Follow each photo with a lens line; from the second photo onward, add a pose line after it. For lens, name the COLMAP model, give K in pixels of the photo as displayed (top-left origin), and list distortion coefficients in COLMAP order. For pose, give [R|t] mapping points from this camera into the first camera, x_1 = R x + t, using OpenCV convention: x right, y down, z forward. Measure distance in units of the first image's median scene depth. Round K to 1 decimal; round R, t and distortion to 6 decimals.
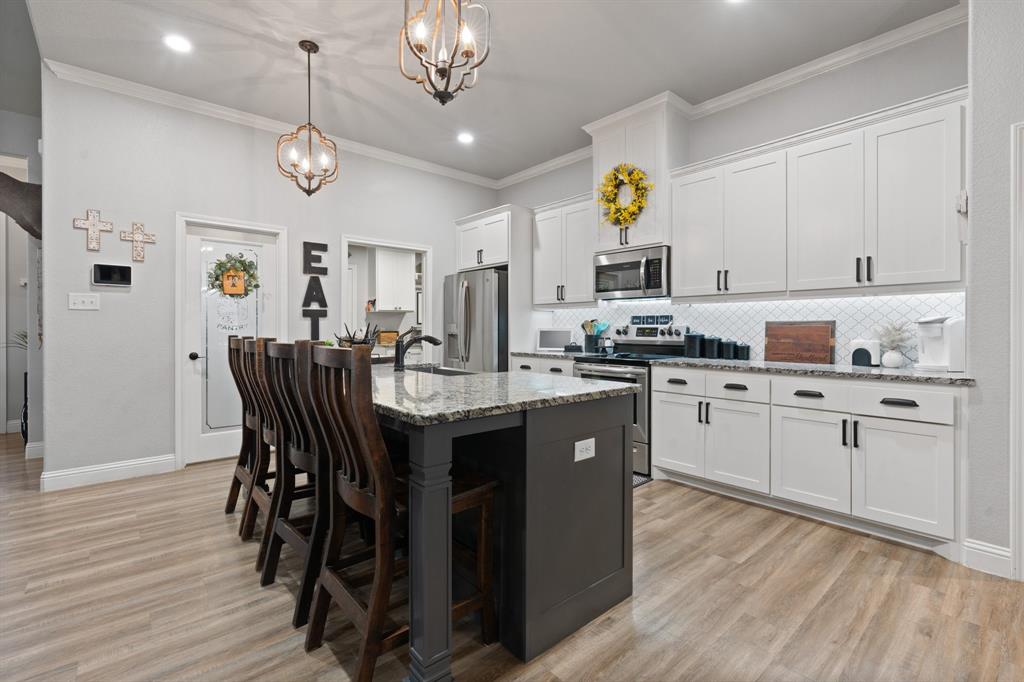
lens RADIAL K [[457.2, 0, 515.6], [0, 457.2, 331.4], [0, 0, 1]] dist [-0.002334, 0.000284]
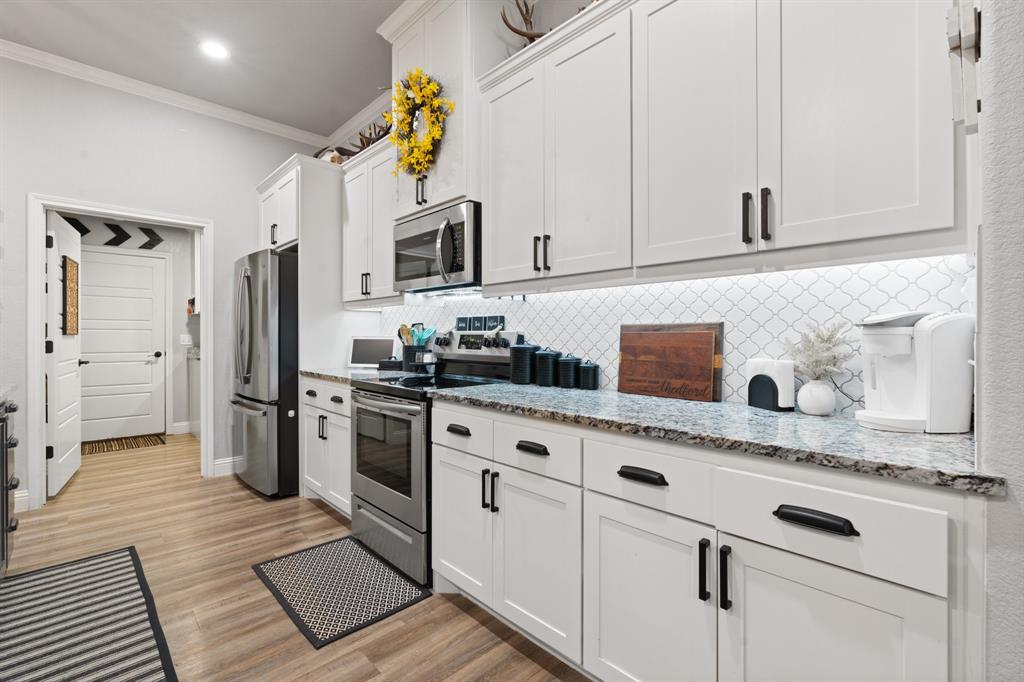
lens RADIAL K [[456.0, 0, 510.5], [0, 456.0, 337.1], [0, 0, 1]] dist [-0.001580, -0.000108]
pose [[0.999083, 0.001401, 0.042781, 0.372208], [-0.001219, 0.999990, -0.004281, -0.003355], [-0.042787, 0.004225, 0.999075, 0.407884]]
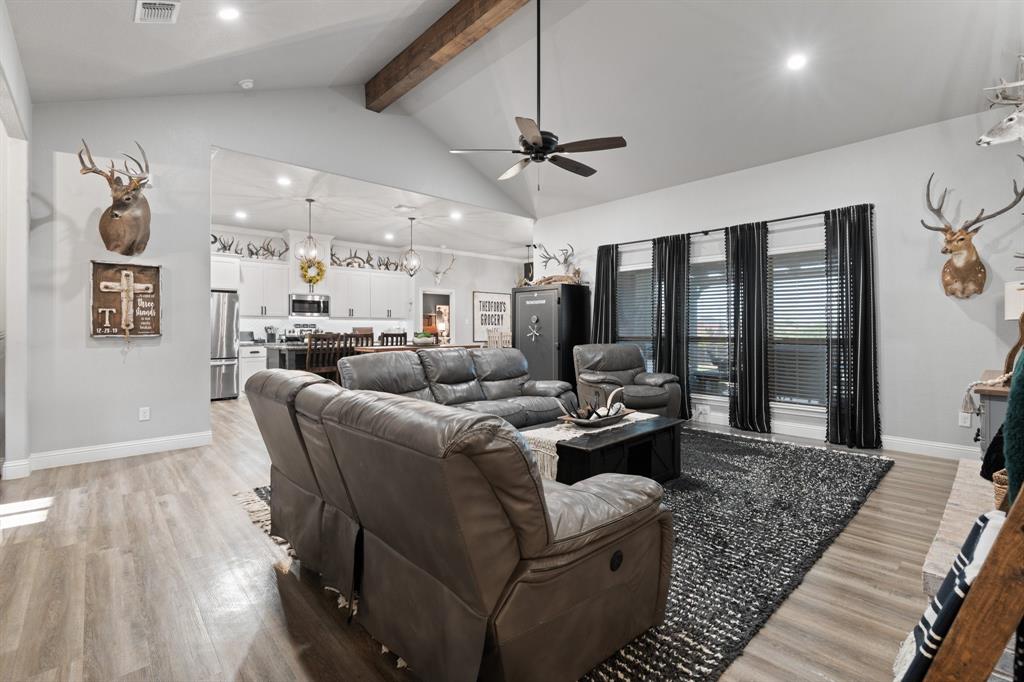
lens RADIAL K [[457.2, 0, 515.6], [0, 457.2, 331.4], [0, 0, 1]] dist [-0.002334, 0.000284]
pose [[-0.026638, -0.003124, 0.999640, -2.258893], [0.012168, 0.999920, 0.003449, 0.006260], [-0.999571, 0.012255, -0.026598, 0.068616]]
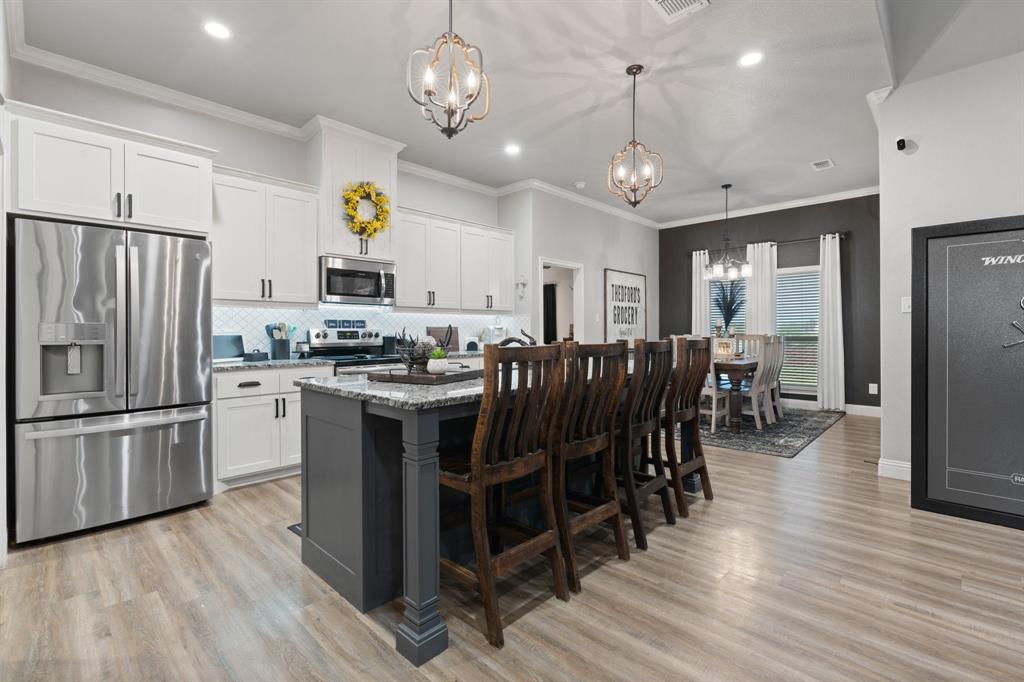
lens RADIAL K [[457.2, 0, 515.6], [0, 457.2, 331.4], [0, 0, 1]] dist [-0.002334, 0.000284]
pose [[-0.090048, 0.001357, 0.995936, -0.974103], [0.013621, 0.999907, -0.000131, -0.002355], [-0.995844, 0.013554, -0.090058, 0.825345]]
